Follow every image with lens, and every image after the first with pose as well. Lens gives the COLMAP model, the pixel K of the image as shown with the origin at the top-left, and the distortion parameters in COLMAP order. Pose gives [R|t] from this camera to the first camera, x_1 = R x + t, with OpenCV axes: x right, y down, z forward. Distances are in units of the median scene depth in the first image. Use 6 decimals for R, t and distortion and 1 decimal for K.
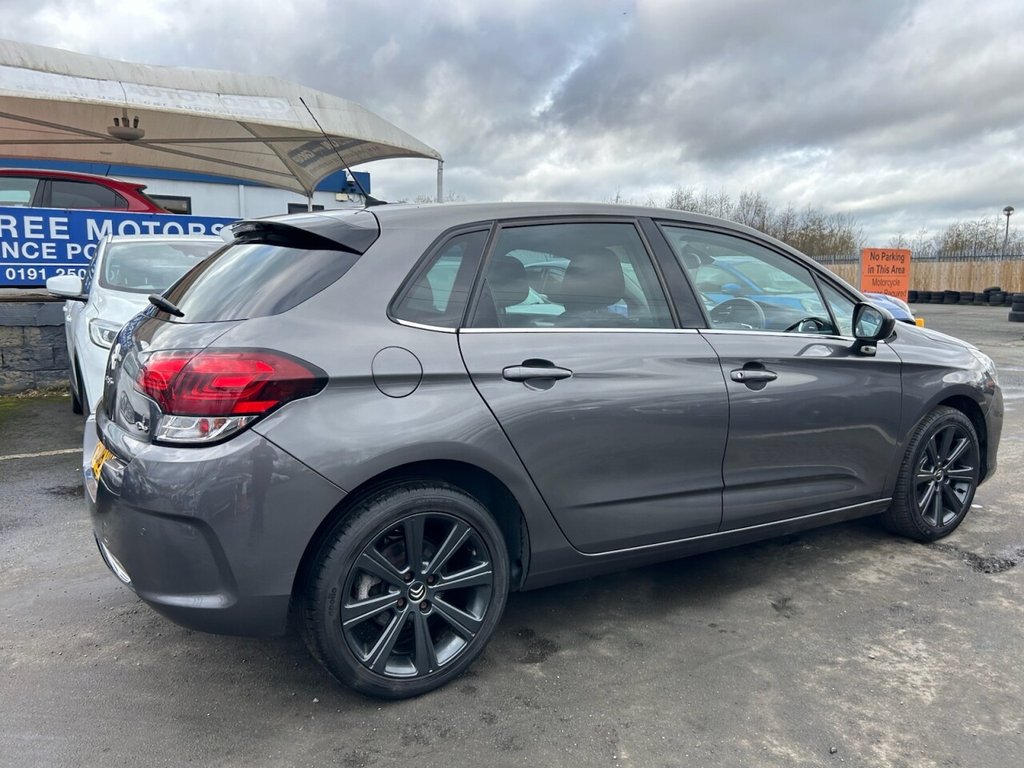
lens RADIAL K [[775.5, 0, 507.0], [0, 775.5, 381.6], [0, 0, 1]] dist [0.051402, -0.055153]
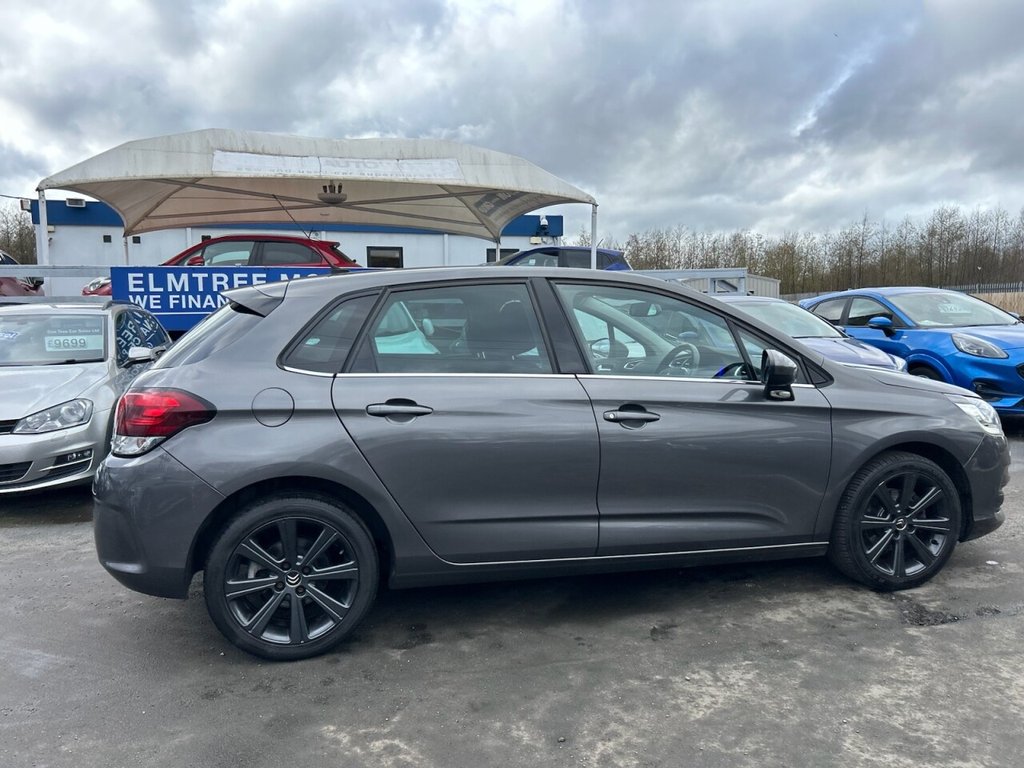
lens RADIAL K [[775.5, 0, 505.6], [0, 775.5, 393.9], [0, 0, 1]] dist [0.051402, -0.055153]
pose [[0.952838, 0.014985, -0.303109, 0.490143], [-0.023000, 0.999473, -0.022890, -0.010530], [0.302606, 0.028782, 0.952681, -0.104519]]
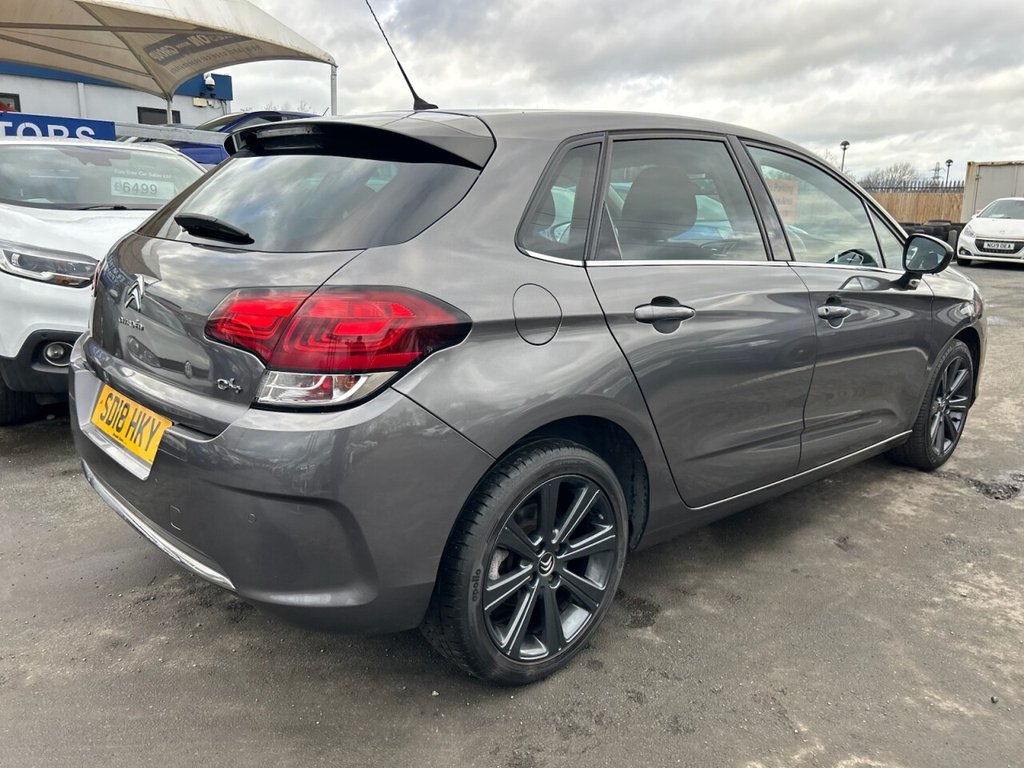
lens RADIAL K [[775.5, 0, 505.4], [0, 775.5, 384.8], [0, 0, 1]] dist [0.051402, -0.055153]
pose [[0.982949, -0.021549, 0.182613, -0.257093], [0.003130, 0.994926, 0.100557, -0.016136], [-0.183853, -0.098271, 0.978029, 0.138239]]
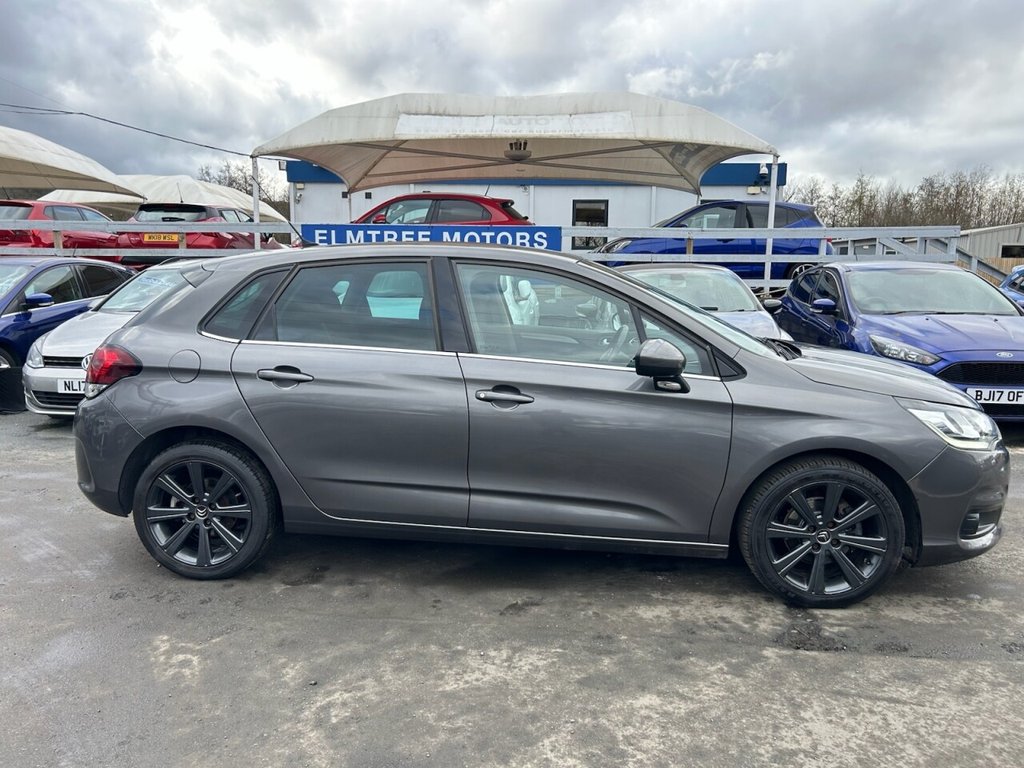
lens RADIAL K [[775.5, 0, 502.8], [0, 775.5, 388.2], [0, 0, 1]] dist [0.051402, -0.055153]
pose [[0.798109, 0.099563, -0.594230, 1.001513], [-0.084584, 0.995000, 0.053107, -0.081680], [0.596546, 0.007877, 0.802540, 0.102356]]
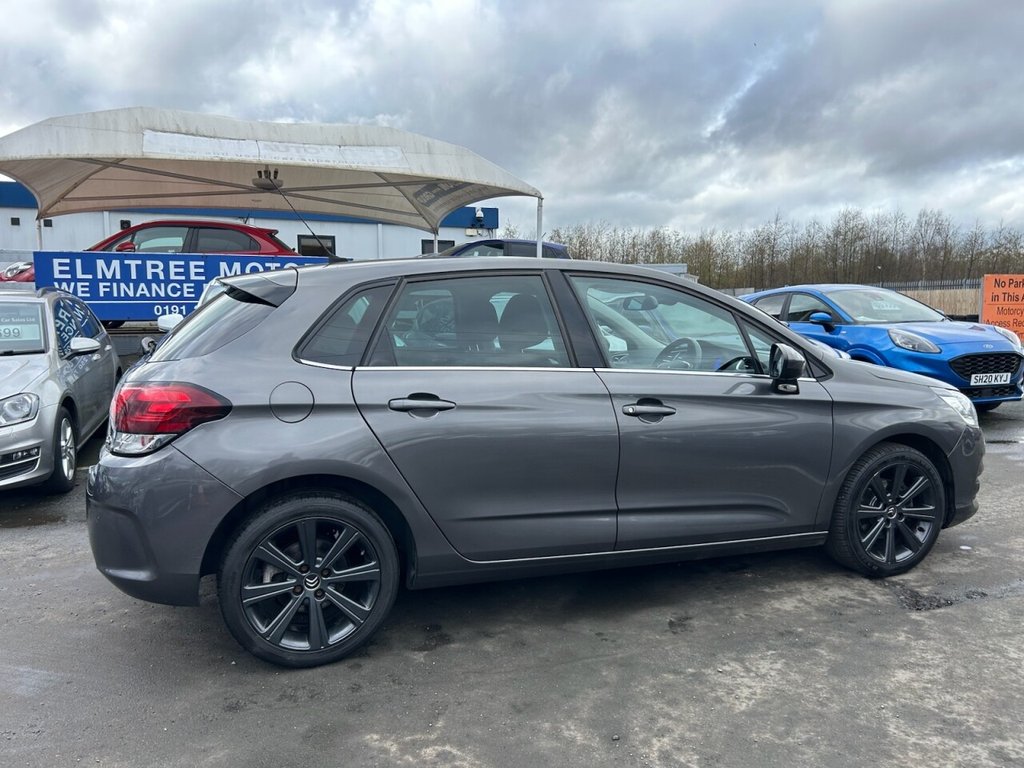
lens RADIAL K [[775.5, 0, 507.0], [0, 775.5, 394.4], [0, 0, 1]] dist [0.051402, -0.055153]
pose [[0.979273, 0.016054, -0.201909, 0.347896], [-0.019549, 0.999691, -0.015328, -0.009728], [0.201600, 0.018957, 0.979284, -0.119175]]
